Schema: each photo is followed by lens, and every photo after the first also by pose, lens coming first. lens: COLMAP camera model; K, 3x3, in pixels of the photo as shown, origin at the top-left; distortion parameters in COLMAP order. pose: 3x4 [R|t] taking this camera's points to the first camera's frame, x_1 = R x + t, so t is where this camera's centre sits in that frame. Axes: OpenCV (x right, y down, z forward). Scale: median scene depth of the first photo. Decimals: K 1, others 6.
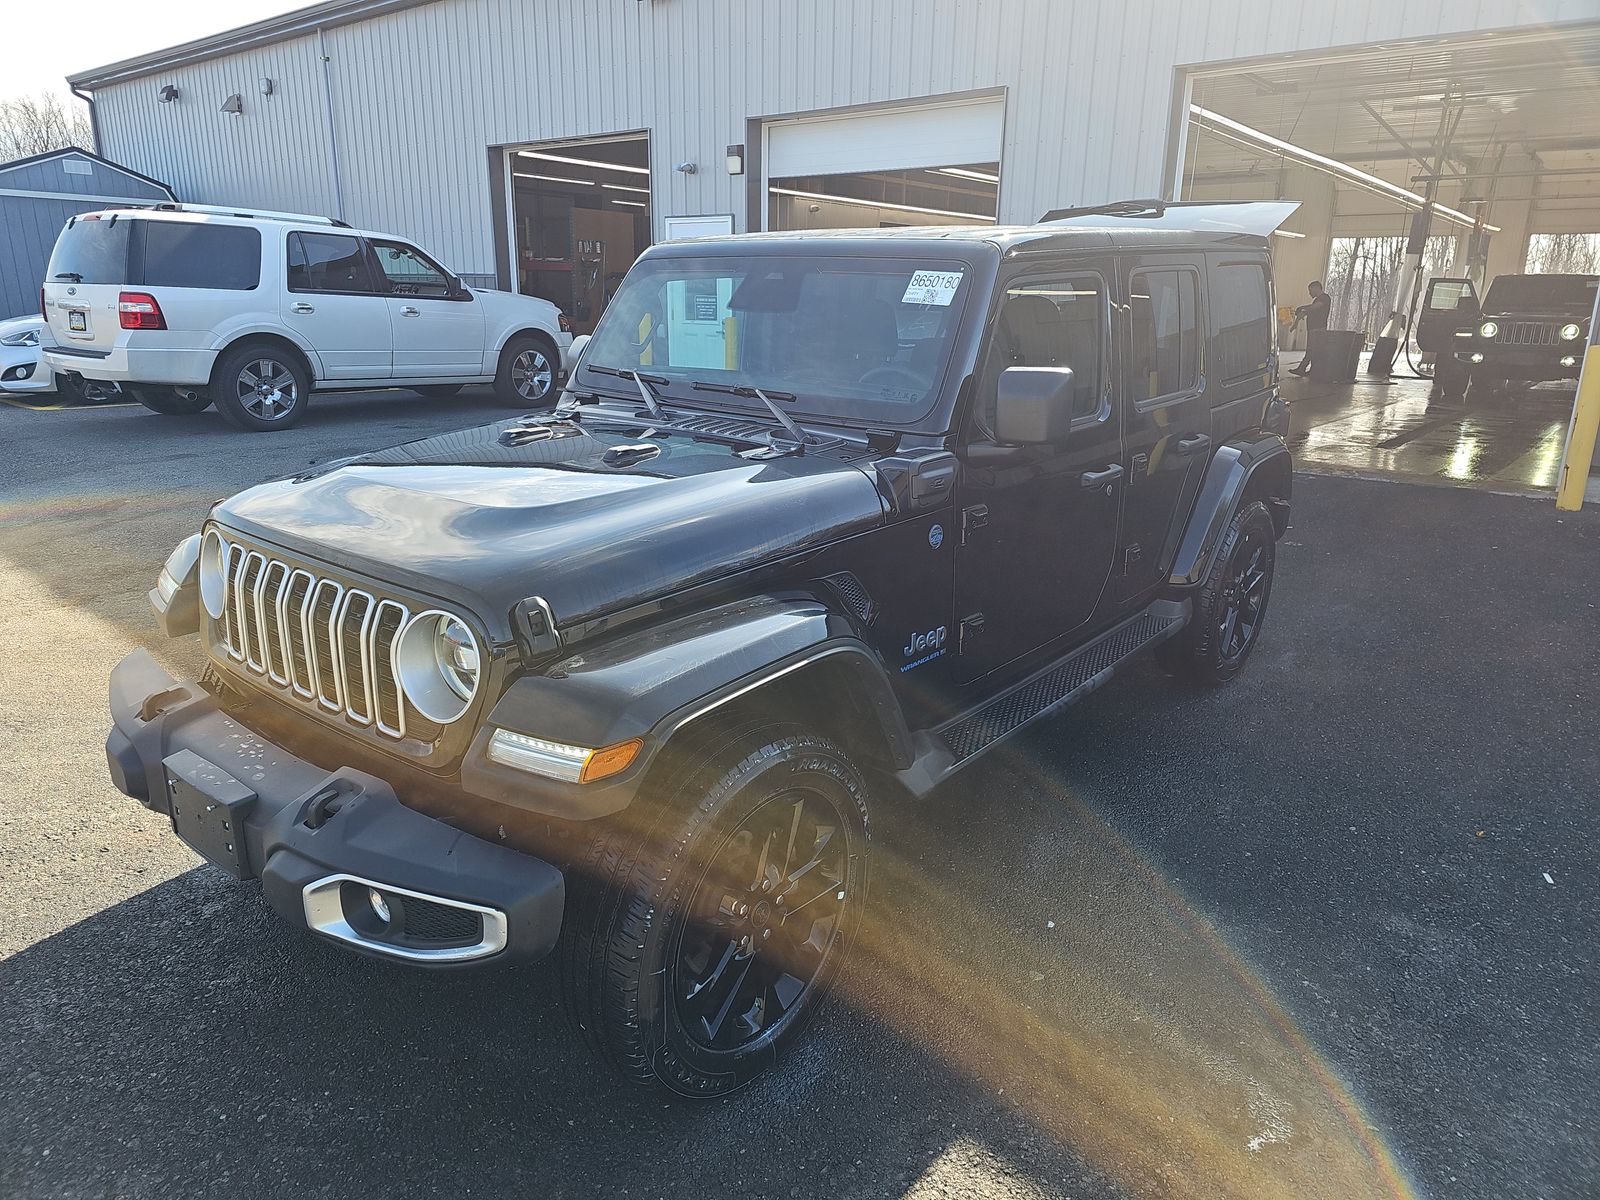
lens RADIAL K [[1032.3, 0, 789.6], [0, 1032.3, 594.3], [0, 0, 1]] dist [0.028972, -0.018056]
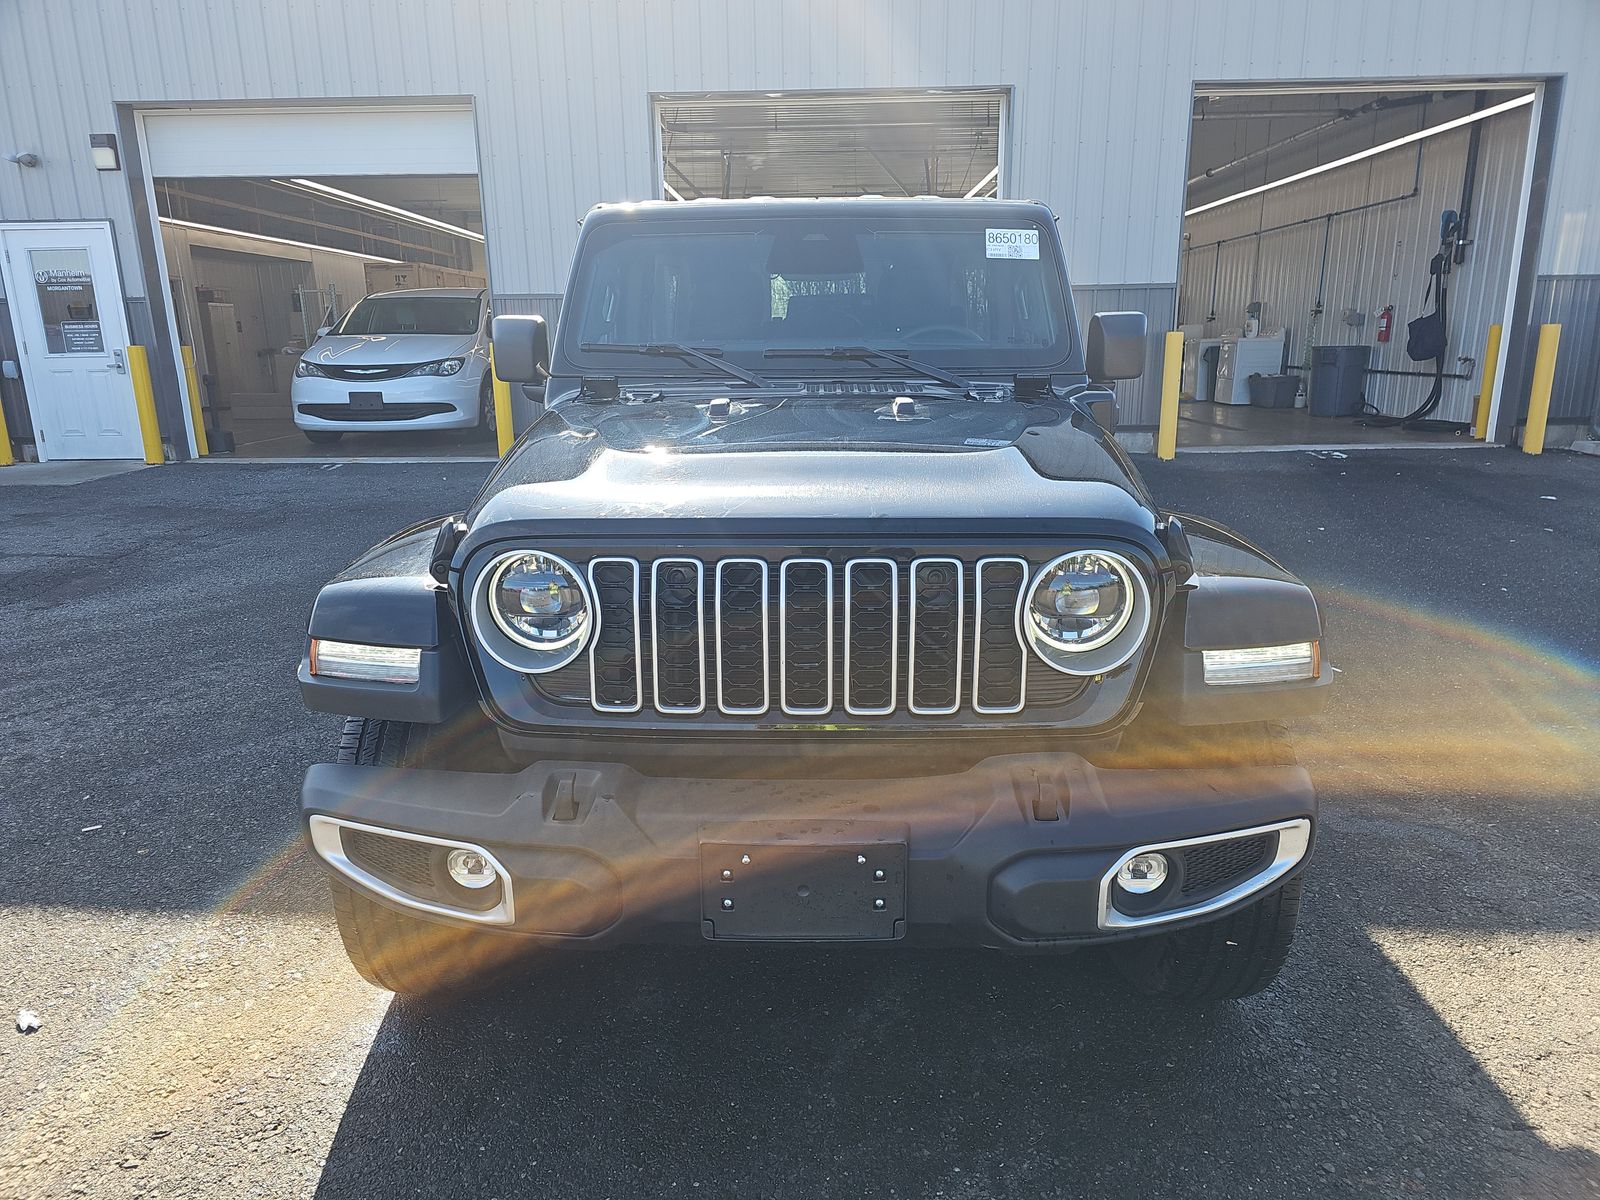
lens RADIAL K [[1032.3, 0, 804.7], [0, 1032.3, 590.8], [0, 0, 1]] dist [0.028972, -0.018056]
pose [[0.787920, -0.176511, 0.589937, -0.162917], [0.197106, 0.979925, 0.029941, -0.004087], [-0.583379, 0.092689, 0.806894, 0.065198]]
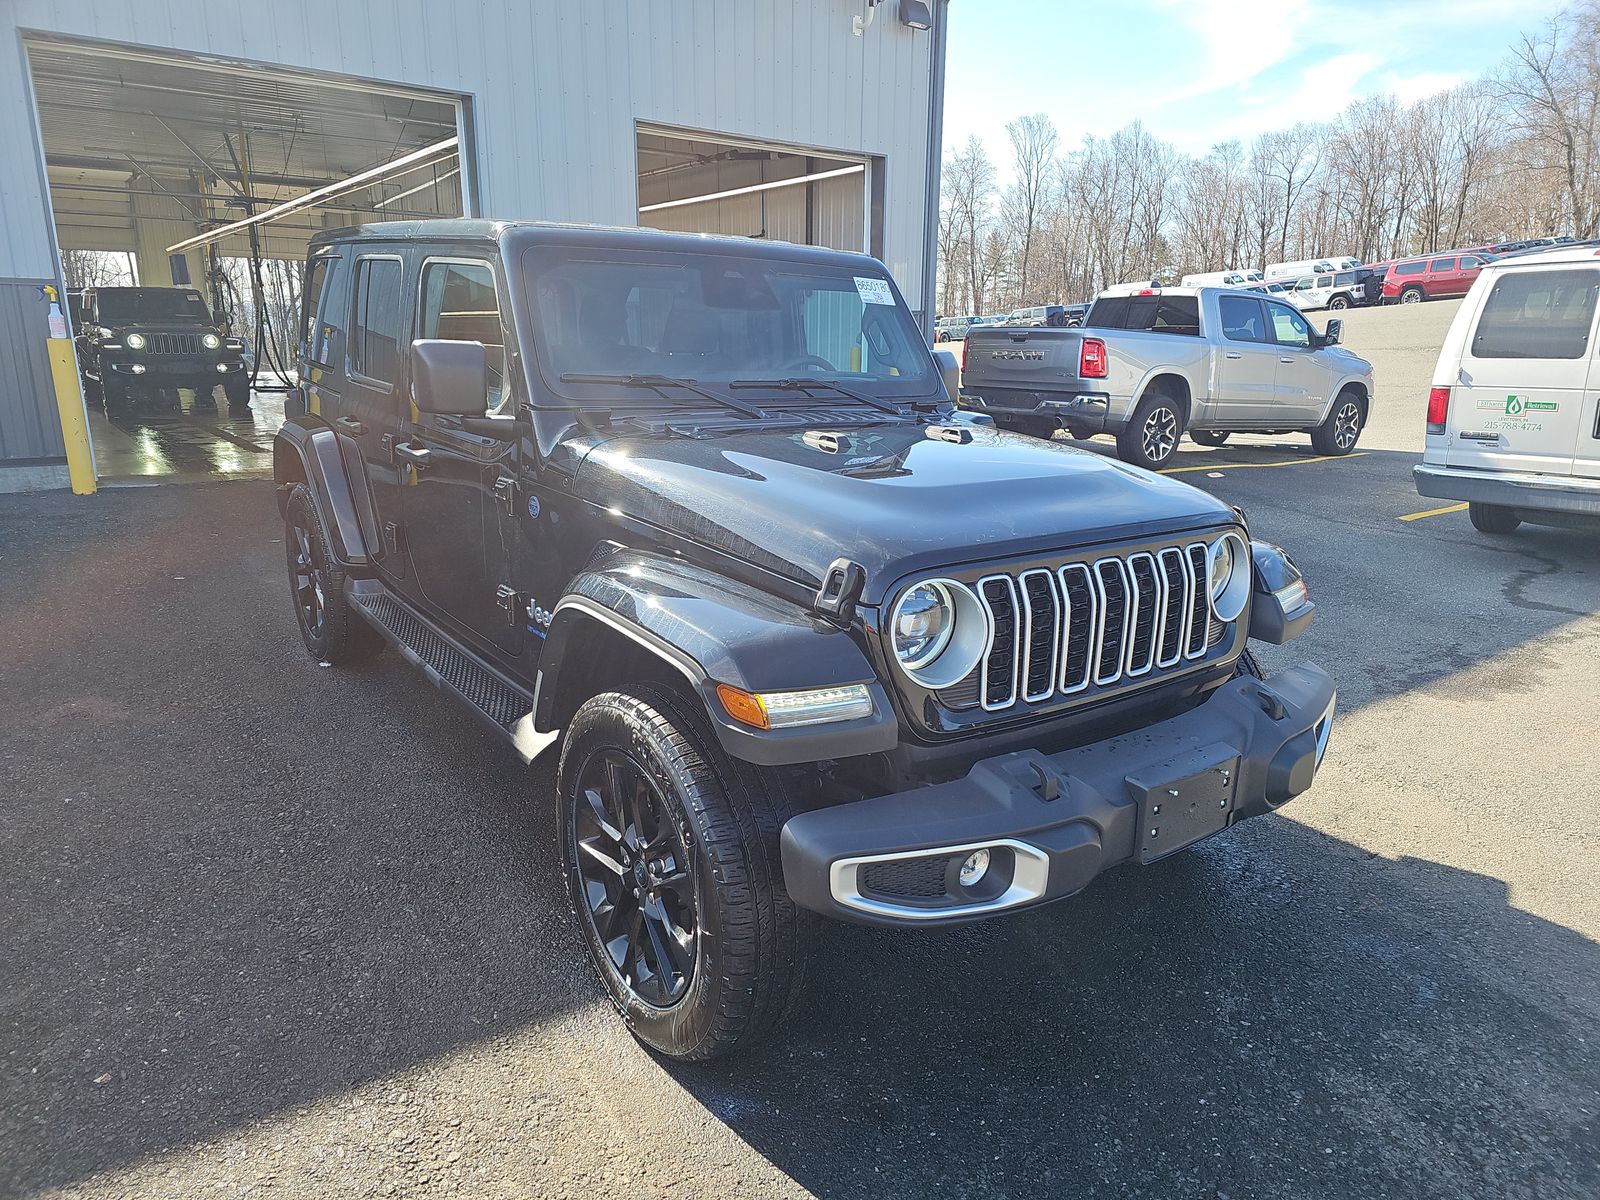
lens RADIAL K [[1032.3, 0, 790.9], [0, 1032.3, 611.8], [0, 0, 1]] dist [0.028972, -0.018056]
pose [[0.262979, -0.261634, 0.928649, -0.257263], [0.261577, 0.945813, 0.192395, -0.042550], [-0.928665, 0.192317, 0.317166, 0.170087]]
